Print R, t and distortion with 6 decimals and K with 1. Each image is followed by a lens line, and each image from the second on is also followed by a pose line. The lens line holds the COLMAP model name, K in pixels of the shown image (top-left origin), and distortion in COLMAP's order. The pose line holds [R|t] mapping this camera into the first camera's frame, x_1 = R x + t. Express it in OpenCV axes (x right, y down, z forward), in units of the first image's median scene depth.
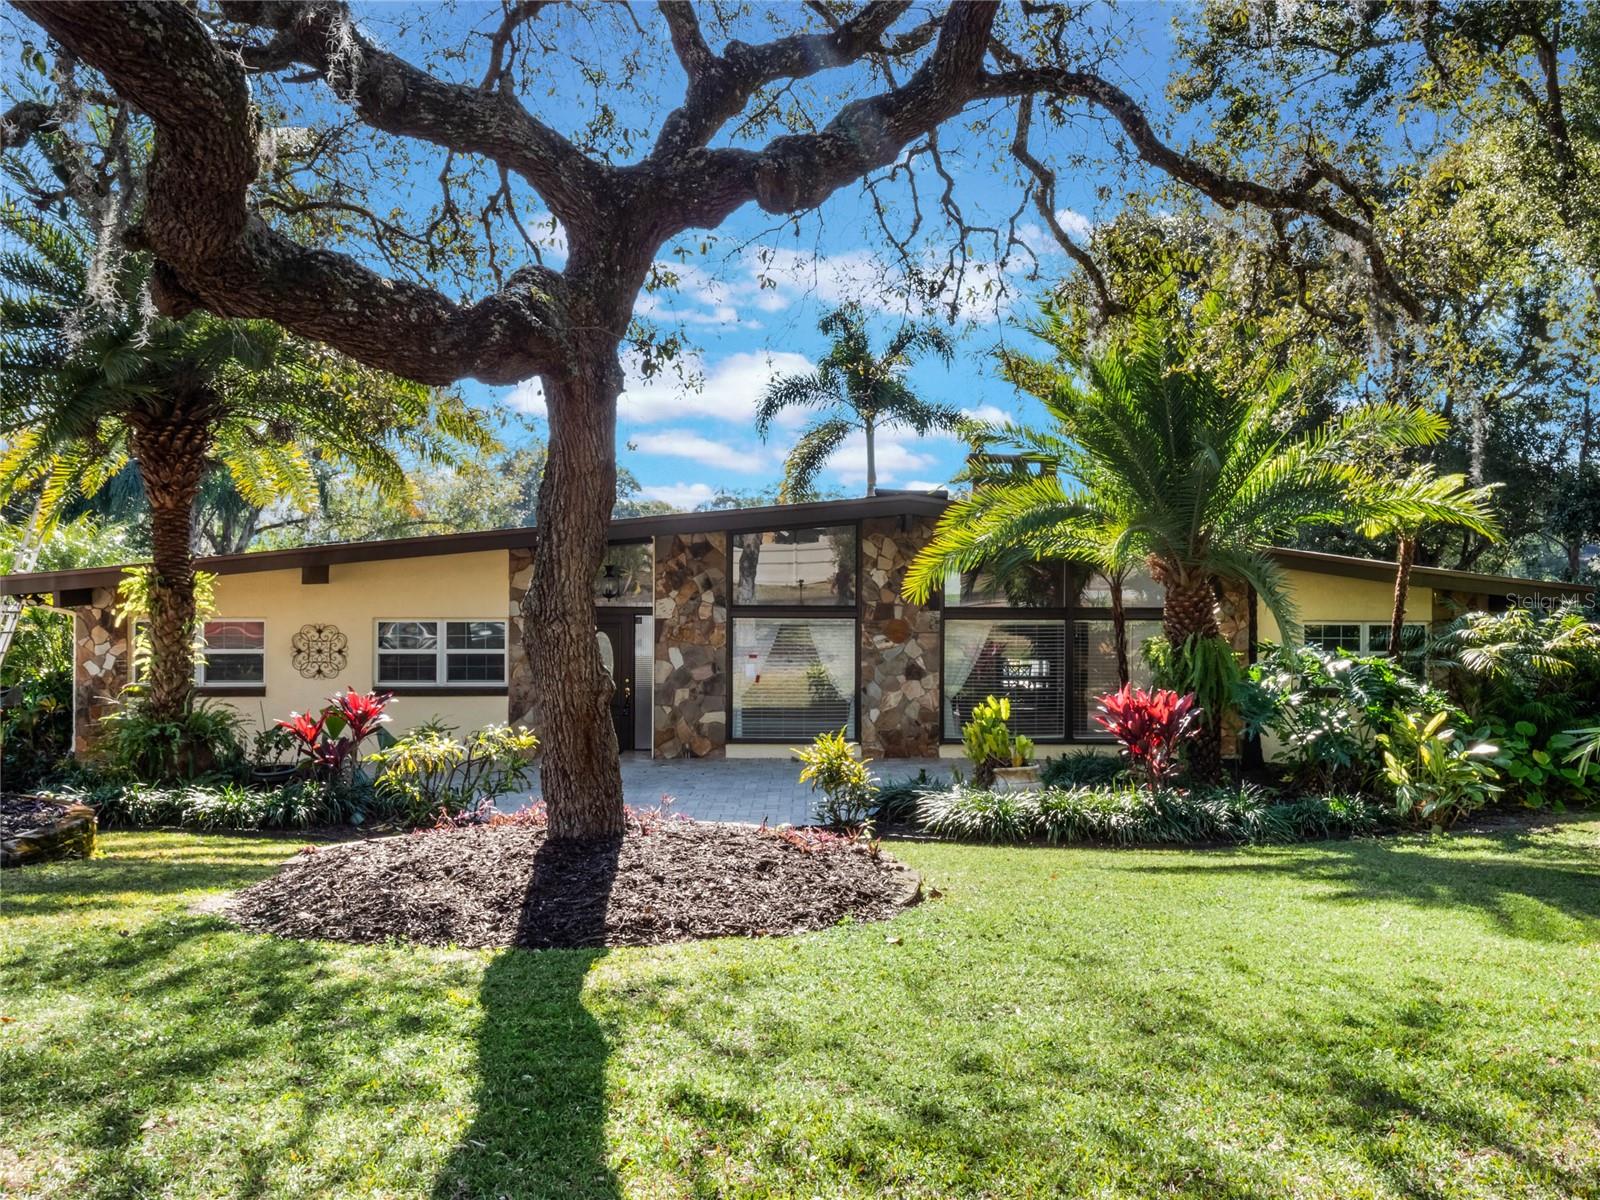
lens RADIAL K [[1190.7, 0, 800.0], [0, 1190.7, 600.0], [0, 0, 1]] dist [-0.005204, -0.005458]
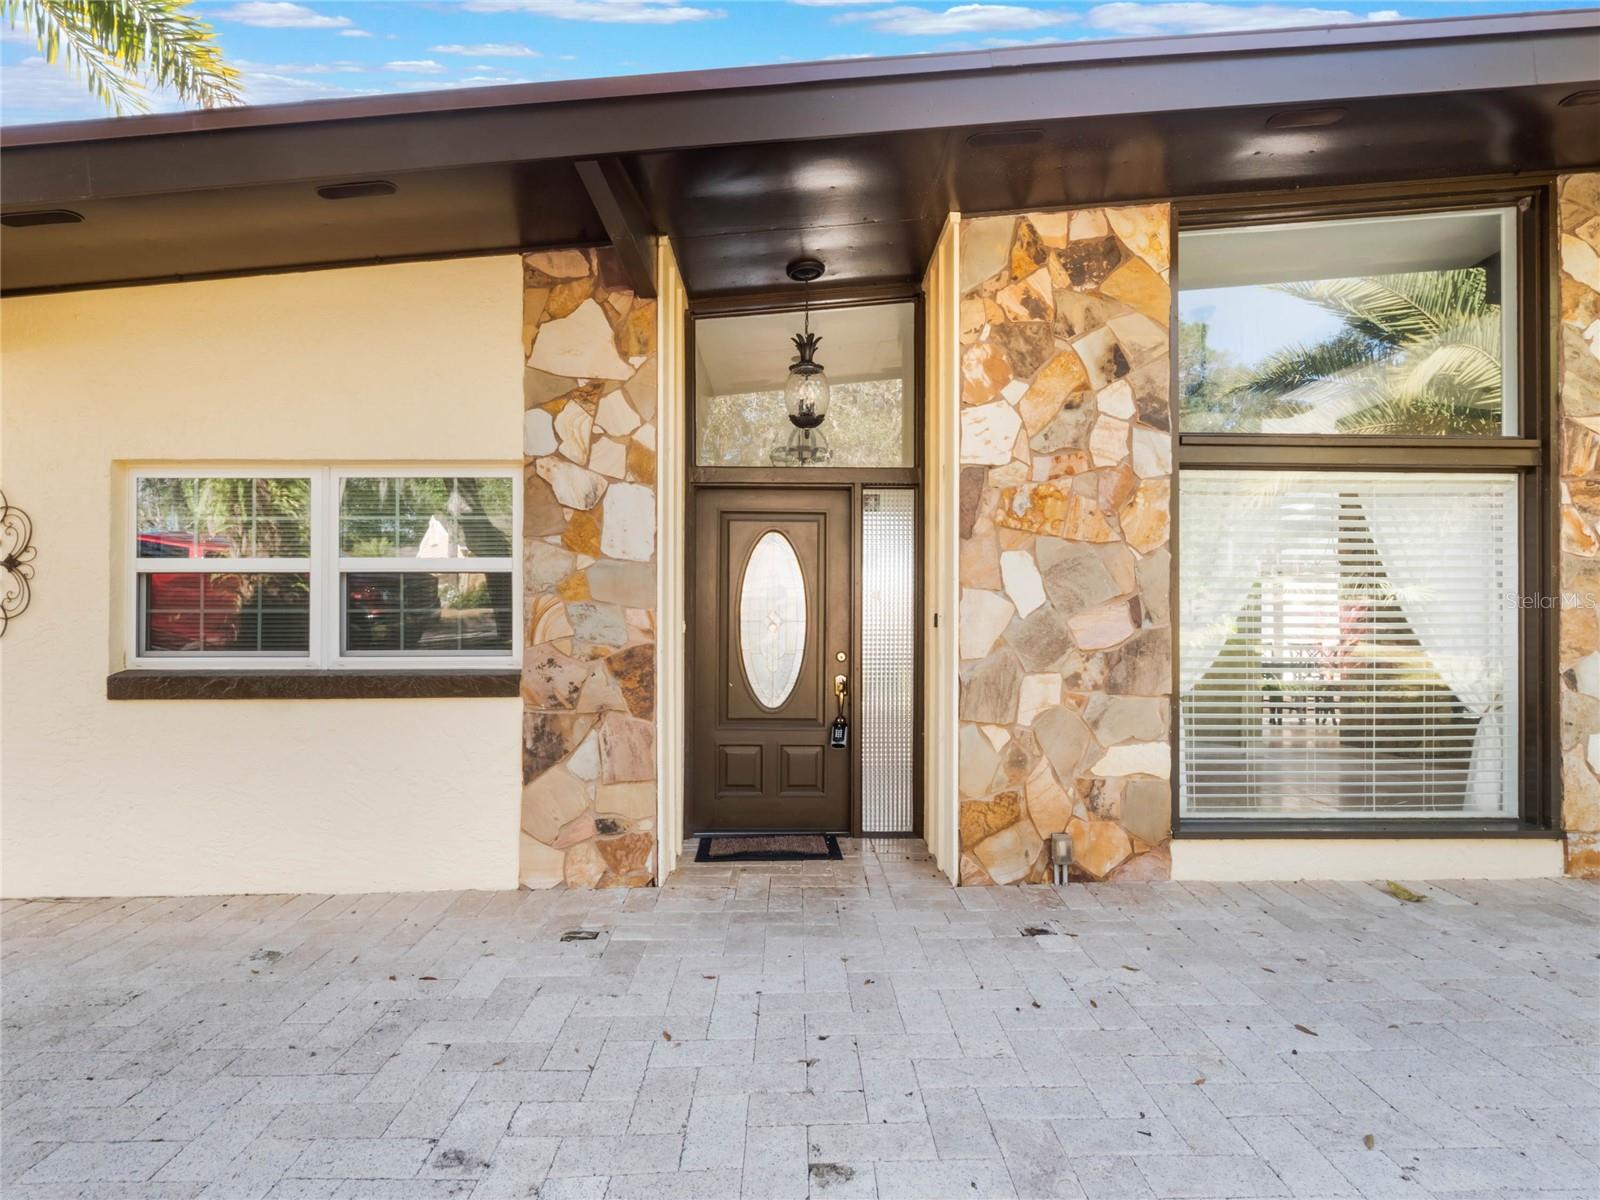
lens RADIAL K [[818.1, 0, 804.5], [0, 818.1, 602.1], [0, 0, 1]] dist [0.012796, -0.020473]
pose [[0.999944, -0.001986, -0.010423, -0.162897], [0.001793, 0.999827, -0.018535, 0.058283], [0.010458, 0.018516, 0.999774, 0.768920]]
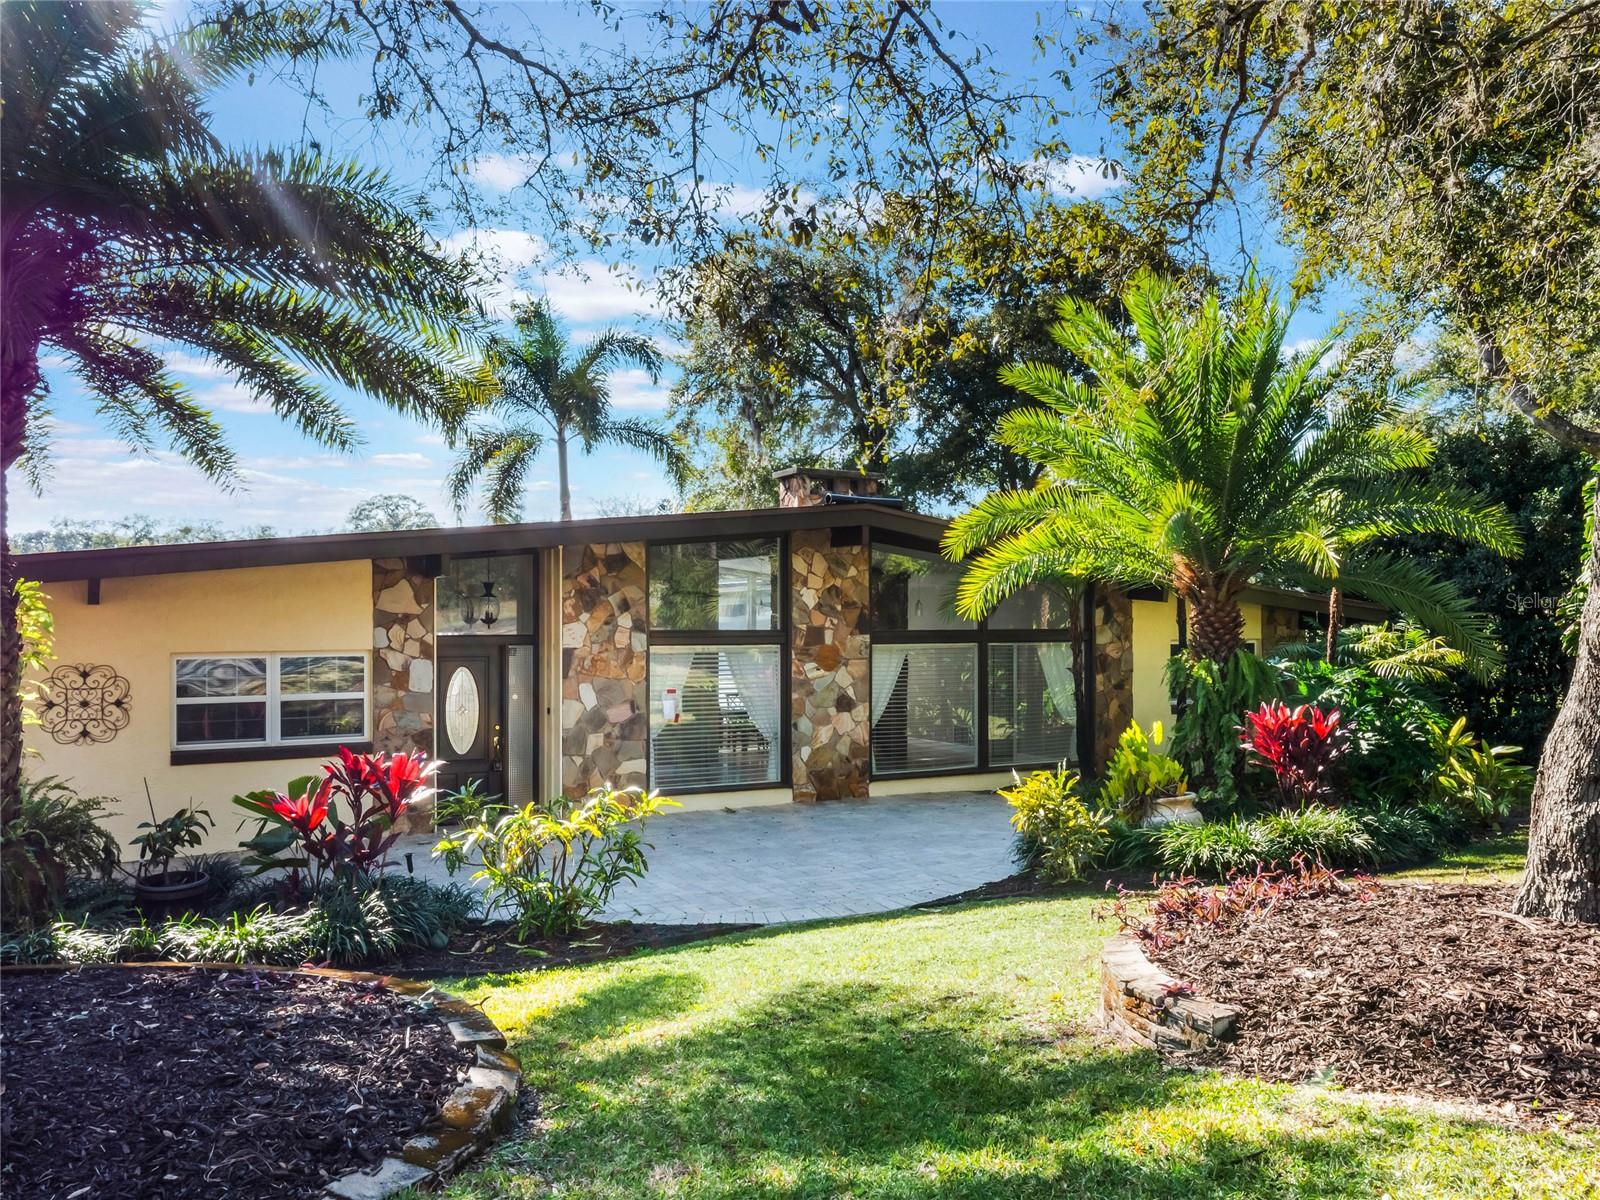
lens RADIAL K [[1190.7, 0, 800.0], [0, 1190.7, 600.0], [0, 0, 1]] dist [-0.005204, -0.005458]
pose [[0.904892, 0.000355, 0.425642, -0.318647], [0.013270, 0.999490, -0.029044, 0.008631], [-0.425435, 0.031930, 0.904425, 0.201759]]
